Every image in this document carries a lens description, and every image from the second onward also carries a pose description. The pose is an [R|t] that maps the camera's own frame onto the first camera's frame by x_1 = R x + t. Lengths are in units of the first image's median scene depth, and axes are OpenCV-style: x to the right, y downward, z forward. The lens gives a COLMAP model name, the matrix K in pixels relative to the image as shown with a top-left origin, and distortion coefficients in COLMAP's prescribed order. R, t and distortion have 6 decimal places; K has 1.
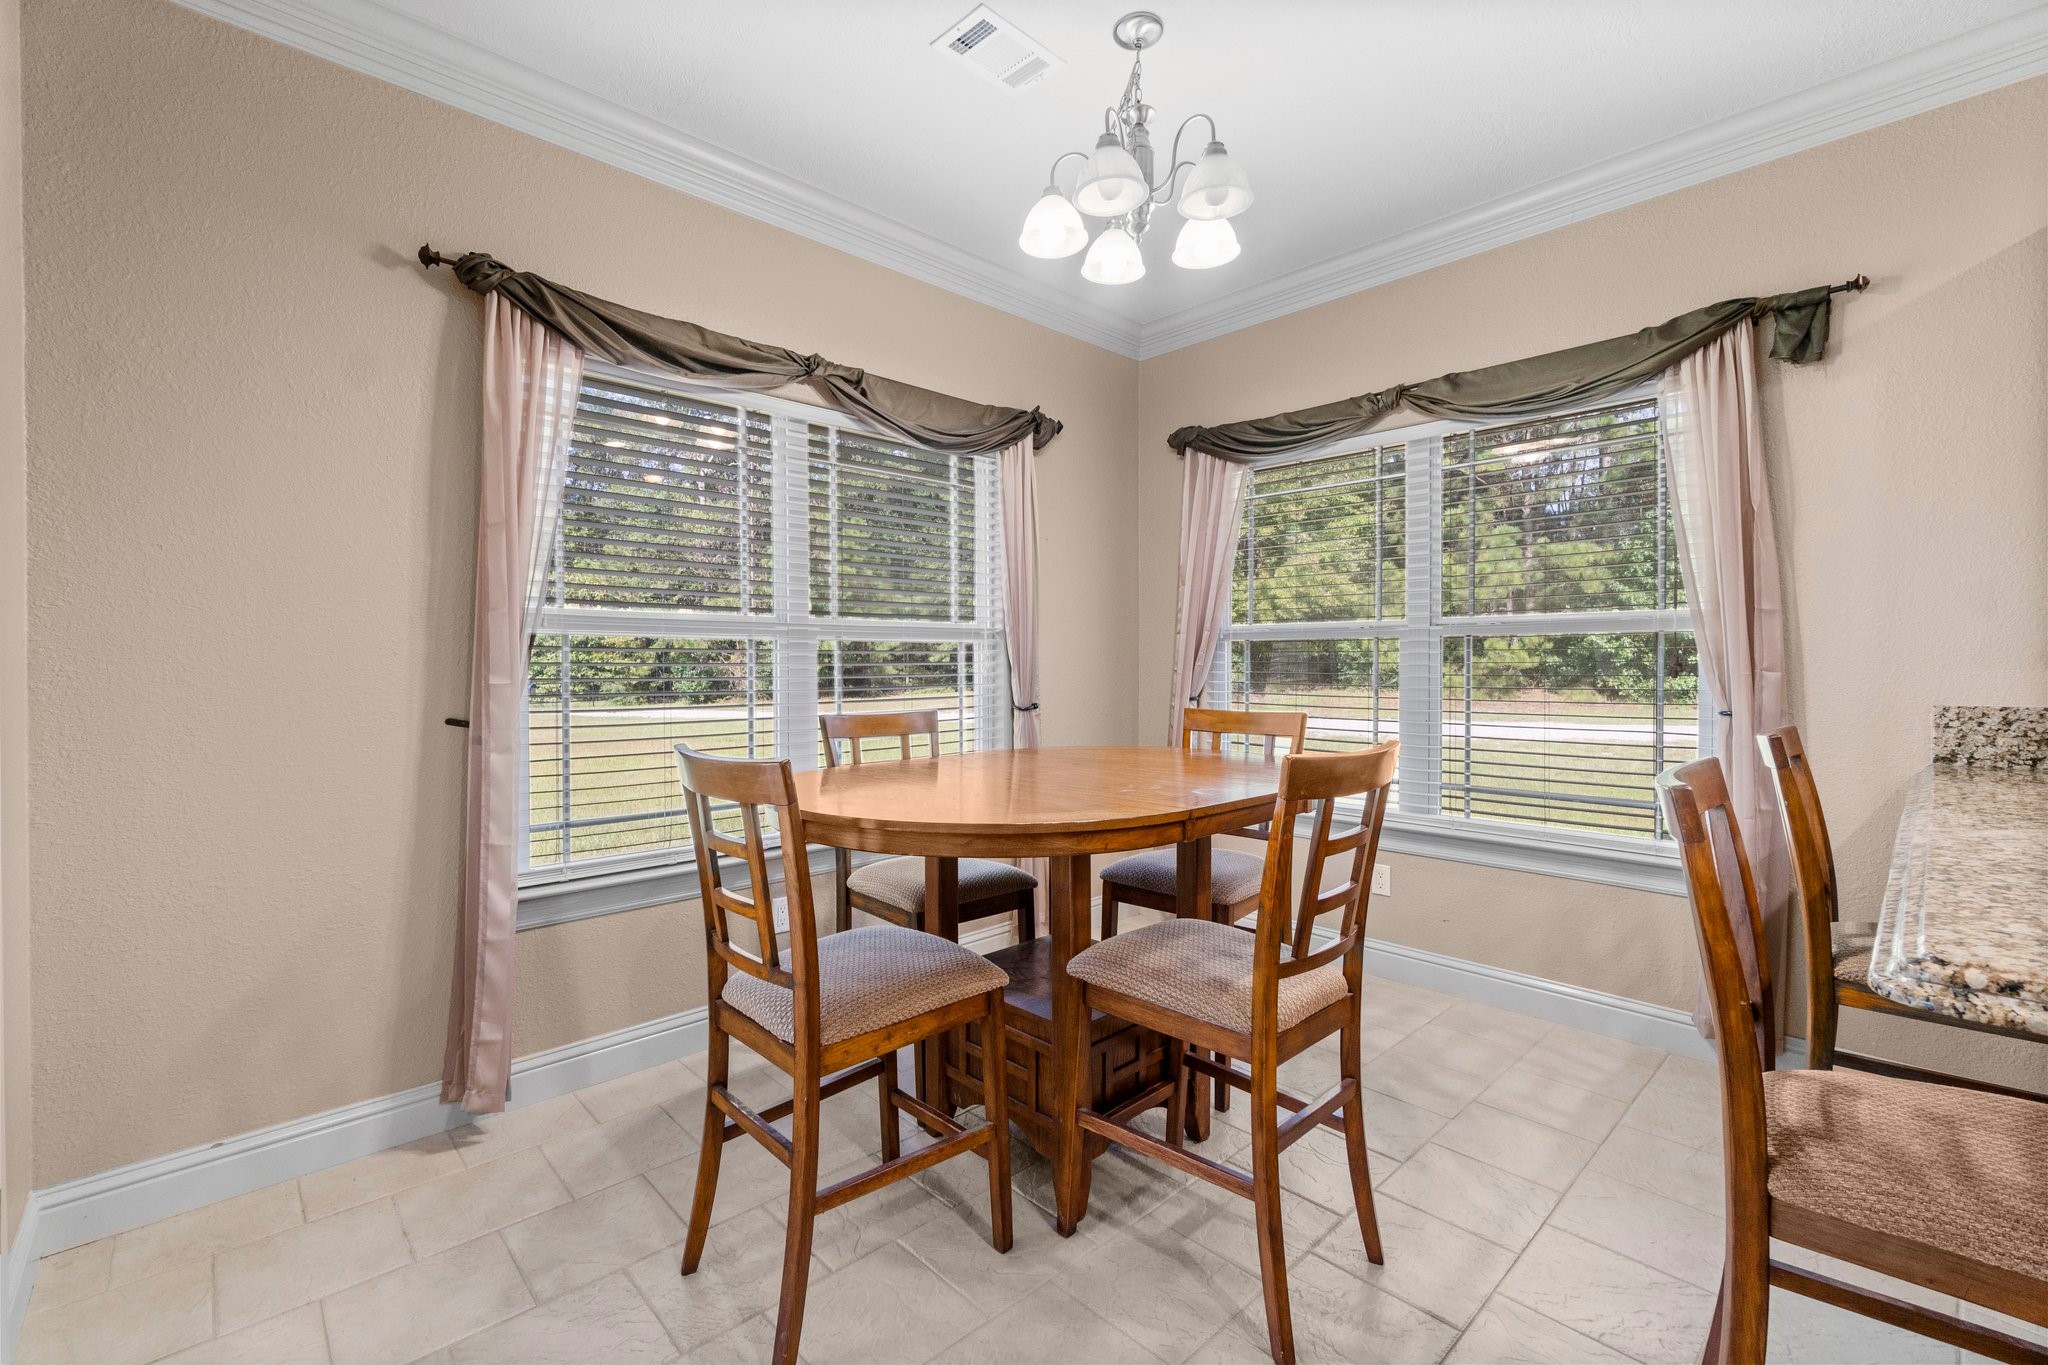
lens RADIAL K [[932.7, 0, 1024.0], [0, 932.7, 682.5], [0, 0, 1]] dist [0.002744, 0.000981]
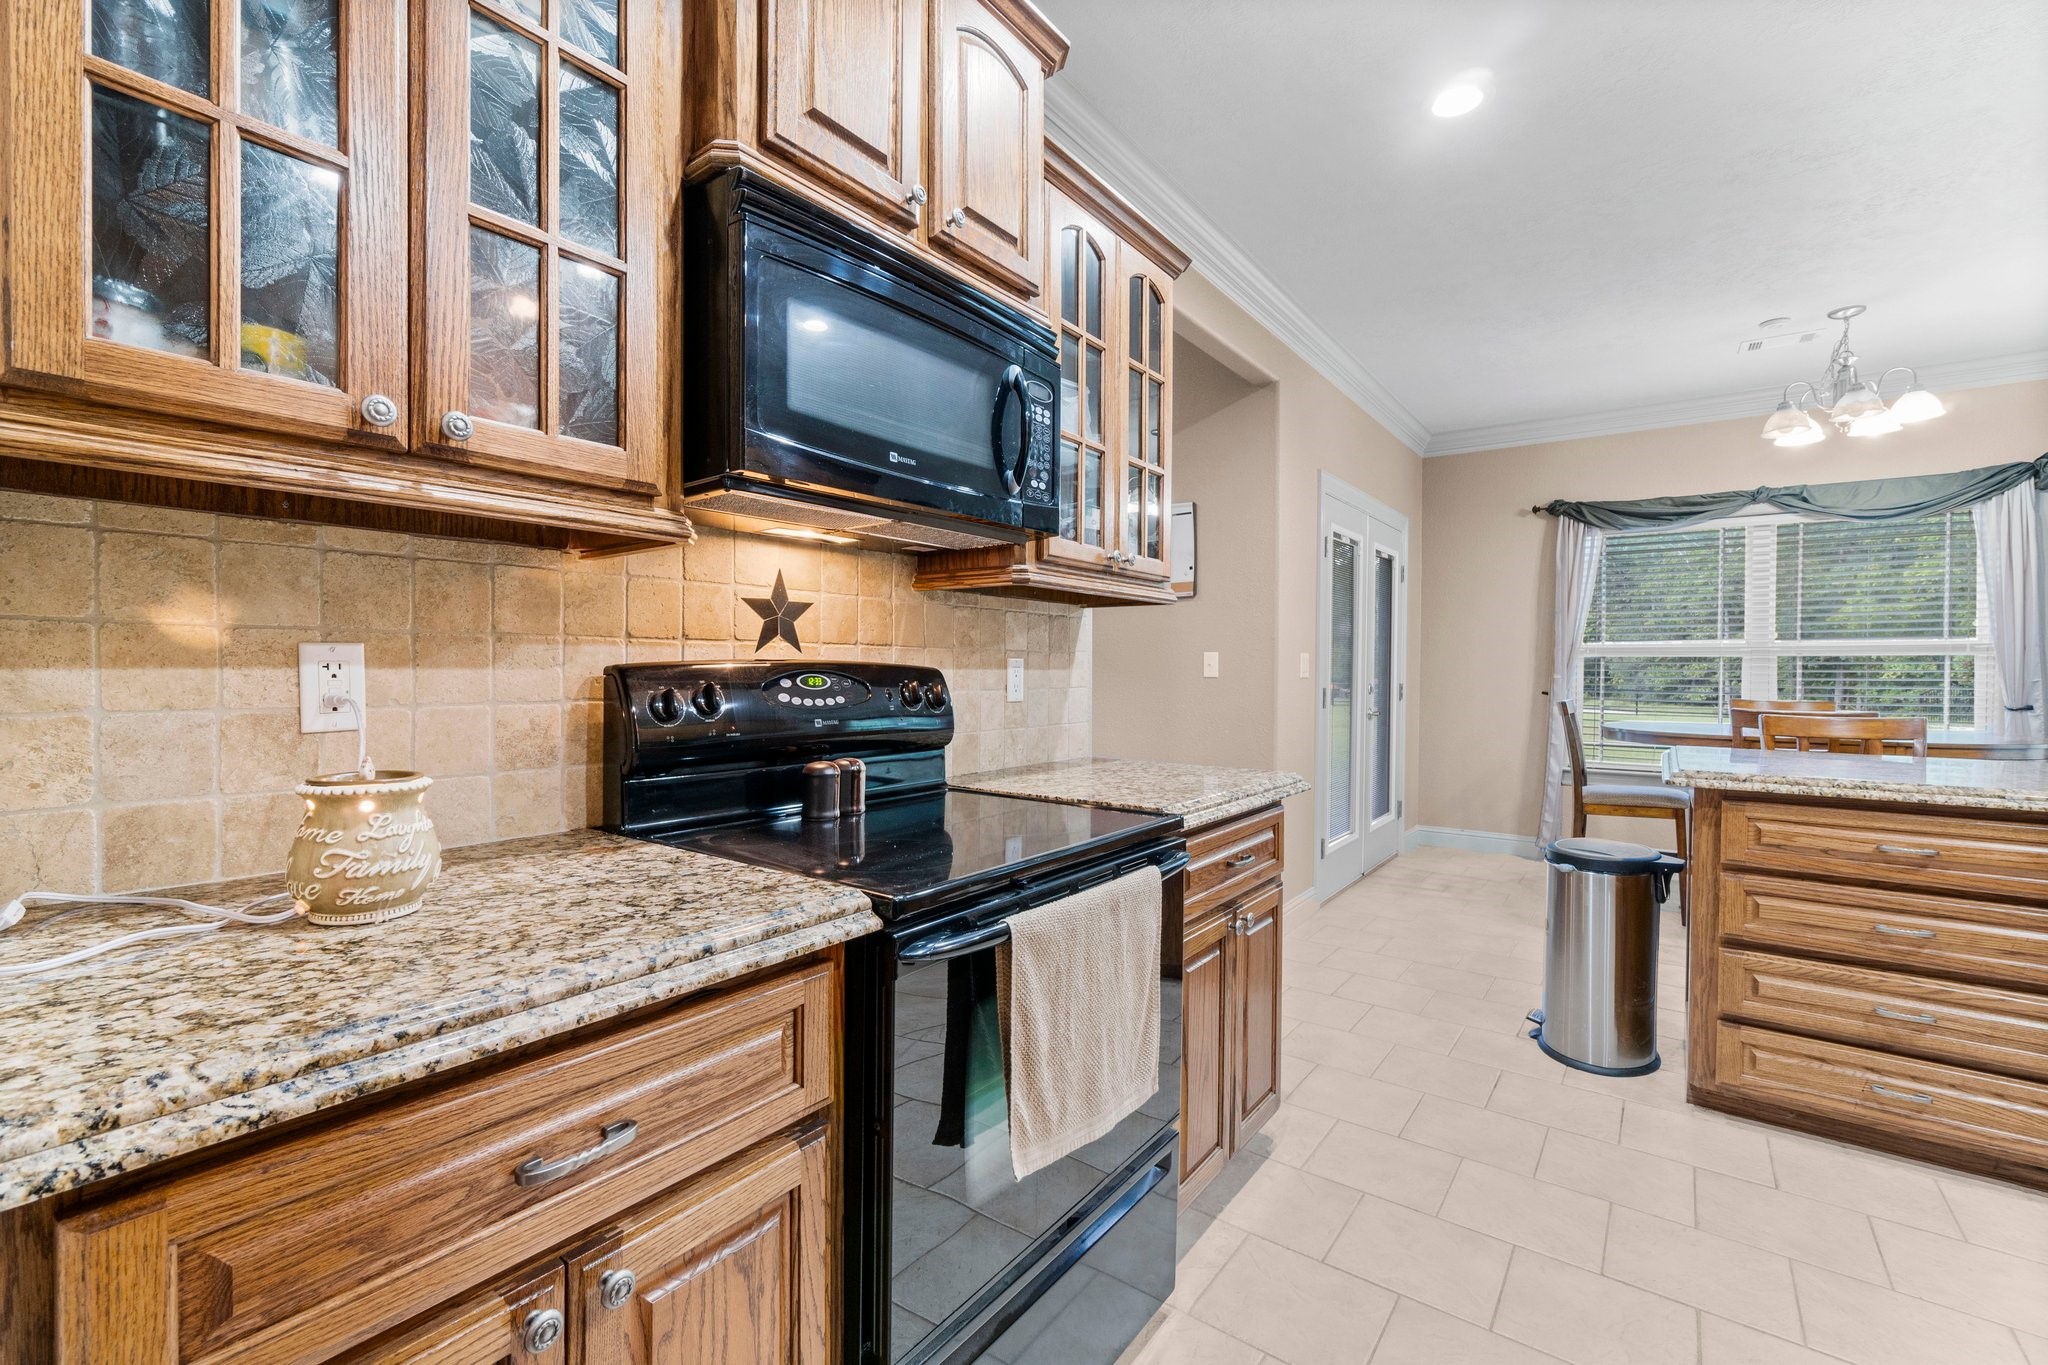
lens RADIAL K [[881.4, 0, 984.8], [0, 881.4, 681.5], [0, 0, 1]] dist [-0.002721, 0.000576]
pose [[0.130640, 0.024828, -0.991119, 1.143803], [-0.009114, 0.999674, 0.023841, -0.022627], [0.991388, 0.005919, 0.130824, -0.587457]]
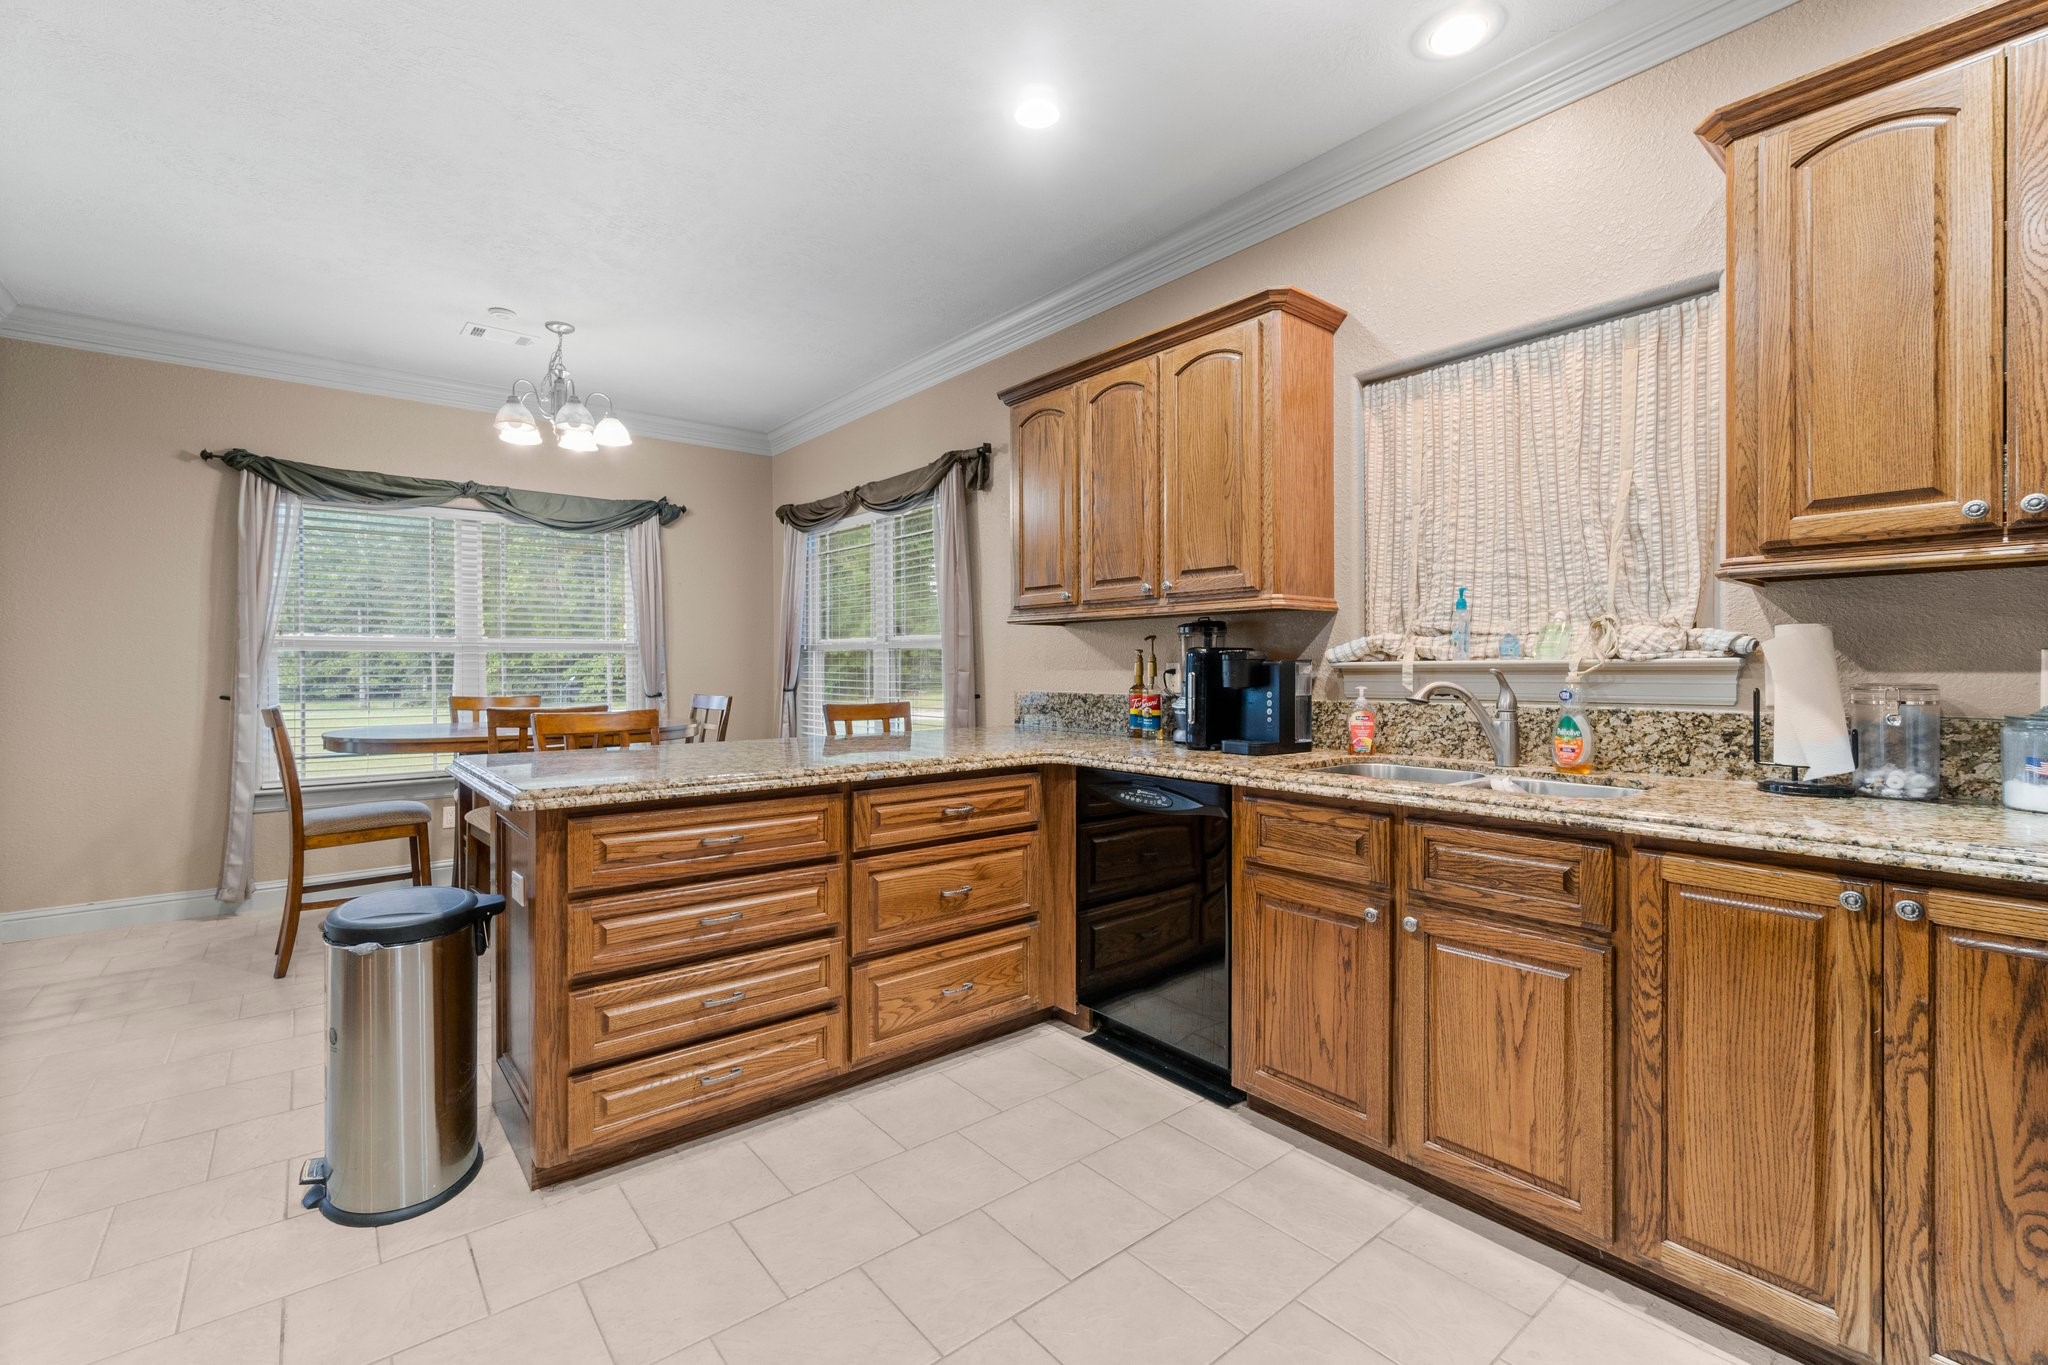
lens RADIAL K [[888.3, 0, 1025.6], [0, 888.3, 669.0], [0, 0, 1]] dist [0.000589, -0.000156]
pose [[0.995360, 0.005841, -0.096039, 0.895715], [-0.005640, 0.999981, 0.002363, -0.022039], [0.096051, -0.001810, 0.995375, -0.483346]]
